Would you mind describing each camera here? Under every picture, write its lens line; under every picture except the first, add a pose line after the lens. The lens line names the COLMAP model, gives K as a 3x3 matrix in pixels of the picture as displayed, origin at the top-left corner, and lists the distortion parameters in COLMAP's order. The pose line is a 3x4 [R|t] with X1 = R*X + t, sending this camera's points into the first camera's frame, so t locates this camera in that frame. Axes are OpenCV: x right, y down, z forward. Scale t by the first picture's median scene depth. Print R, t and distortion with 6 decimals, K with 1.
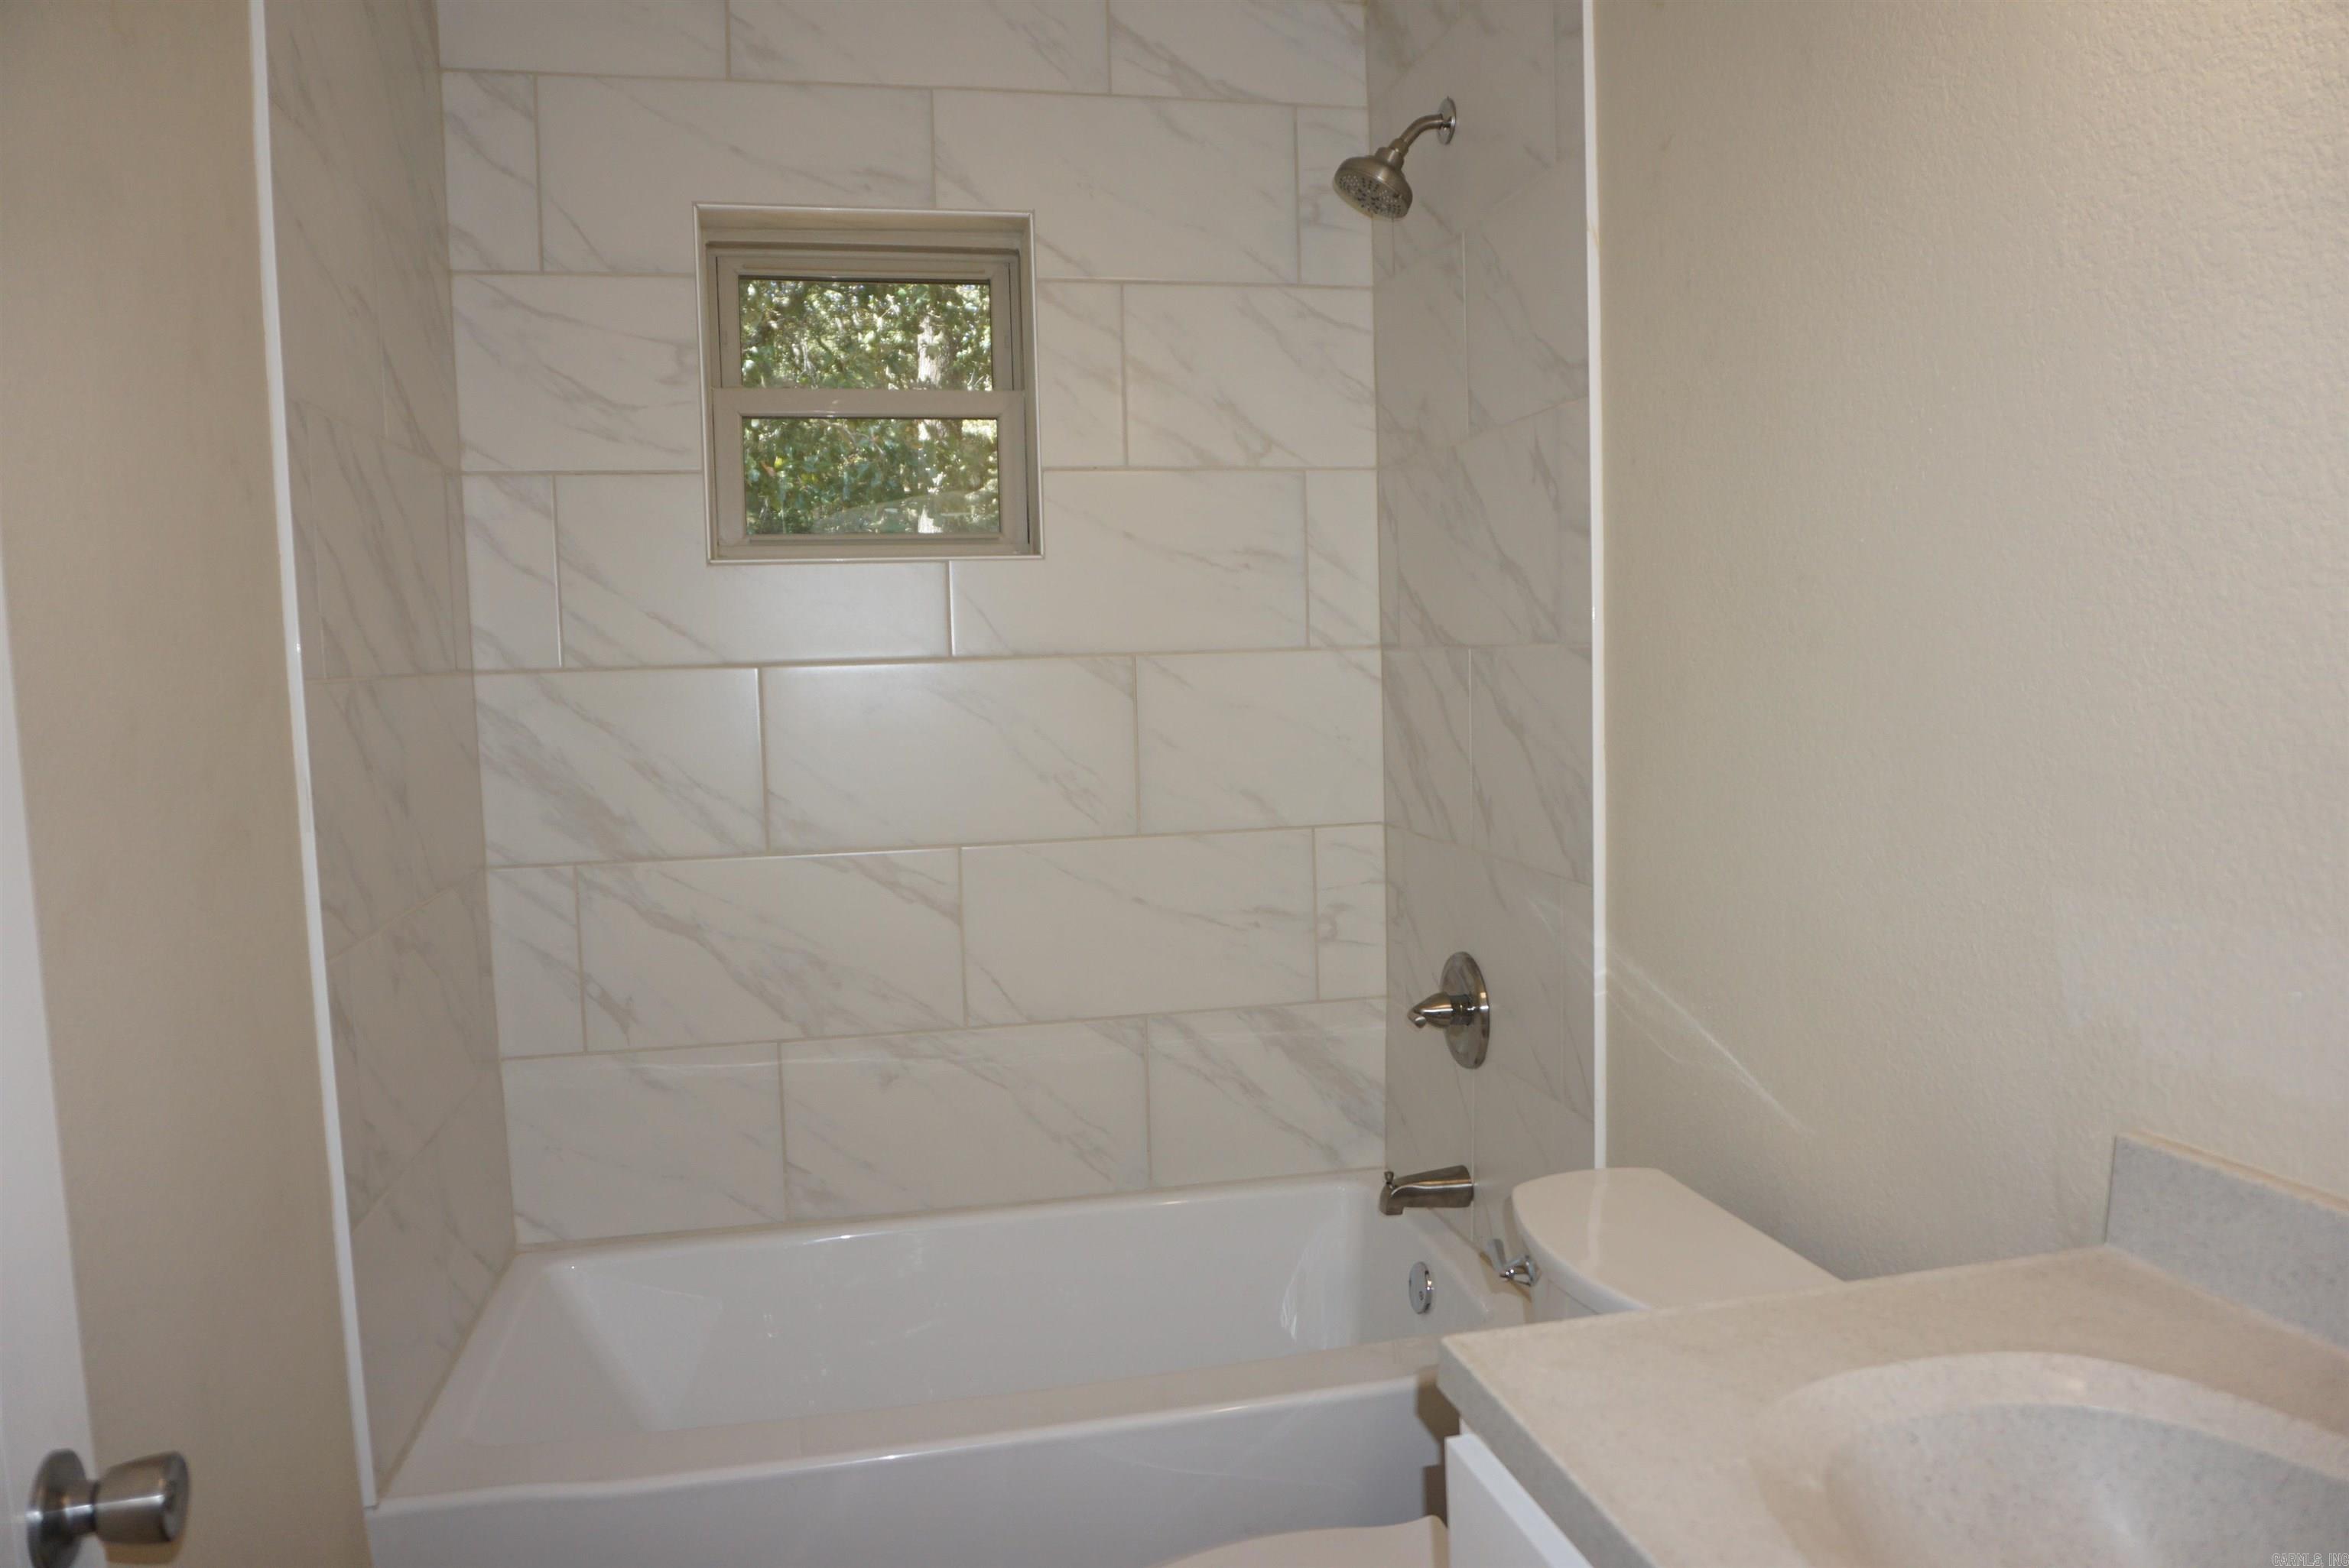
lens RADIAL K [[1630.9, 0, 1190.5], [0, 1630.9, 798.0], [0, 0, 1]] dist [-0.055227, 0.036092]
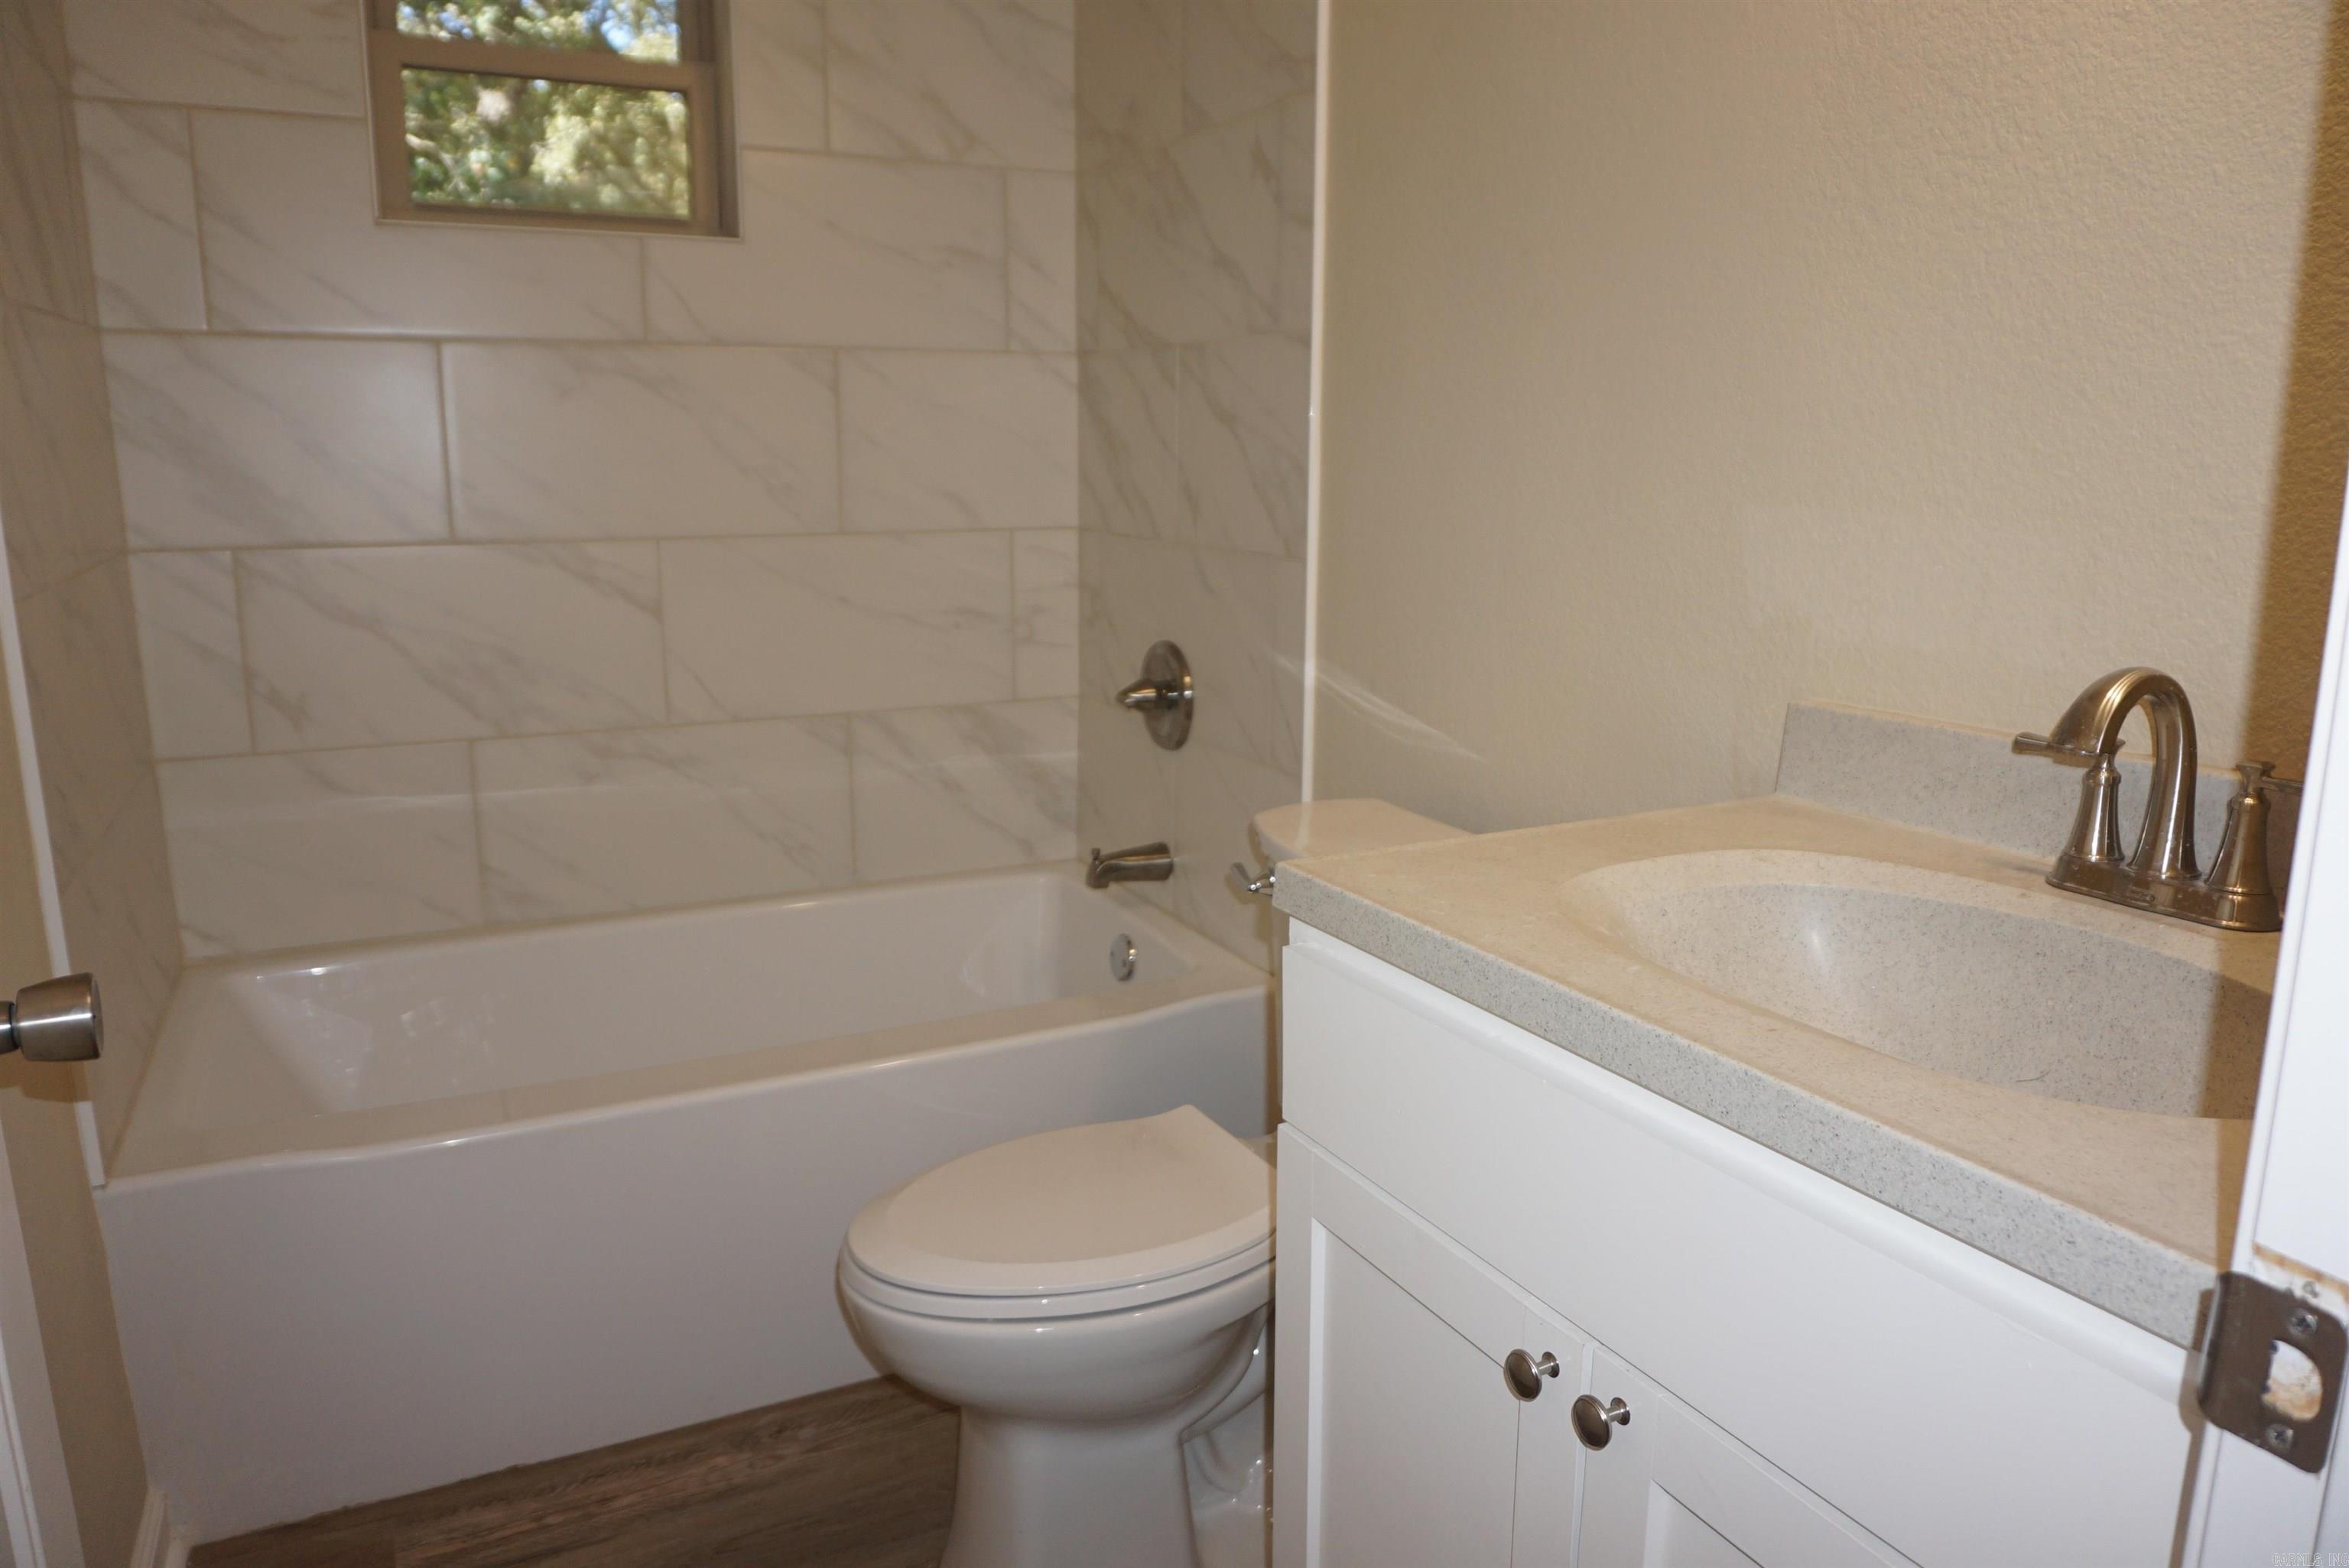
lens RADIAL K [[1630.9, 0, 1190.5], [0, 1630.9, 798.0], [0, 0, 1]] dist [-0.055227, 0.036092]
pose [[0.967147, -0.021685, 0.253292, -0.087077], [-0.009189, 0.992722, 0.120075, 0.067090], [-0.254053, -0.118458, 0.959909, -0.037879]]
